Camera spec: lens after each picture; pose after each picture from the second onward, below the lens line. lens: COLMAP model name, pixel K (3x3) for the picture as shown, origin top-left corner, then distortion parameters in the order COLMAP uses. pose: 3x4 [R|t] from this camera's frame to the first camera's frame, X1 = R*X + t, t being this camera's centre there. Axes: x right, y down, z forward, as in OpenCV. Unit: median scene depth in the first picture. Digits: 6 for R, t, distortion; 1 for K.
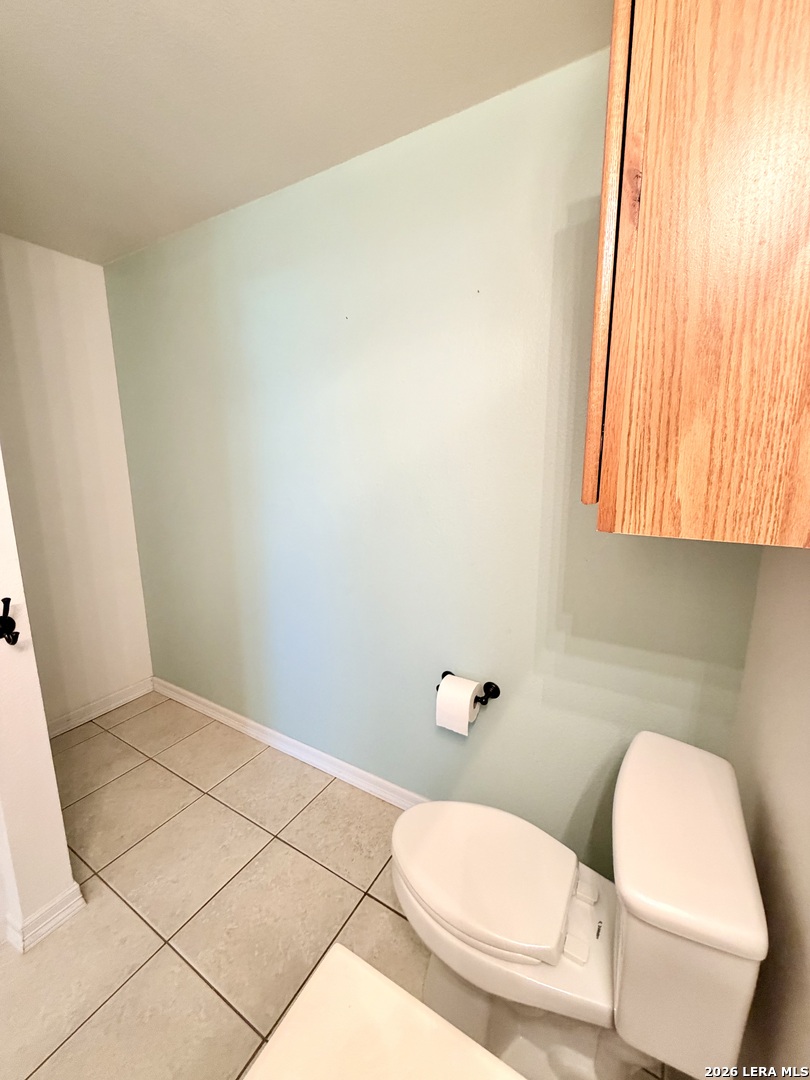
lens RADIAL K [[434.8, 0, 405.0], [0, 434.8, 540.0], [0, 0, 1]] dist [-0.001099, 0.009873]
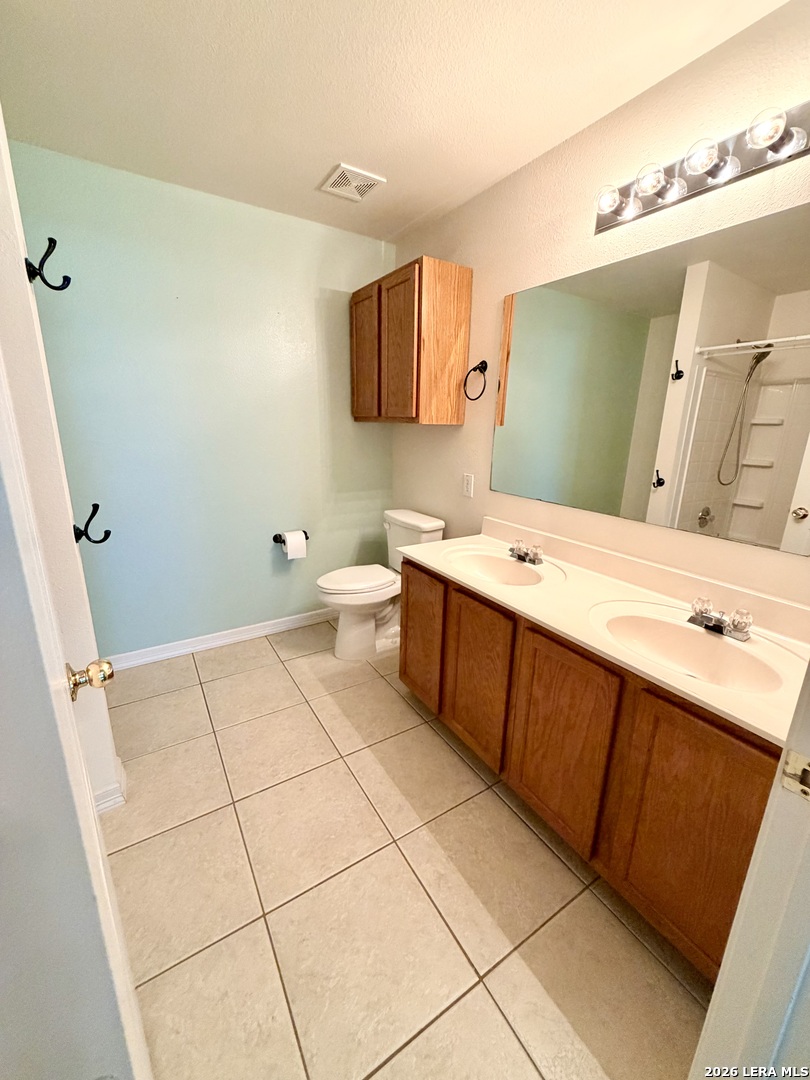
lens RADIAL K [[434.8, 0, 405.0], [0, 434.8, 540.0], [0, 0, 1]] dist [-0.001099, 0.009873]
pose [[0.456914, -0.218785, 0.862185, -3.194265], [0.147813, 0.974479, 0.168947, 0.315594], [-0.877144, 0.050248, 0.477592, -0.682027]]
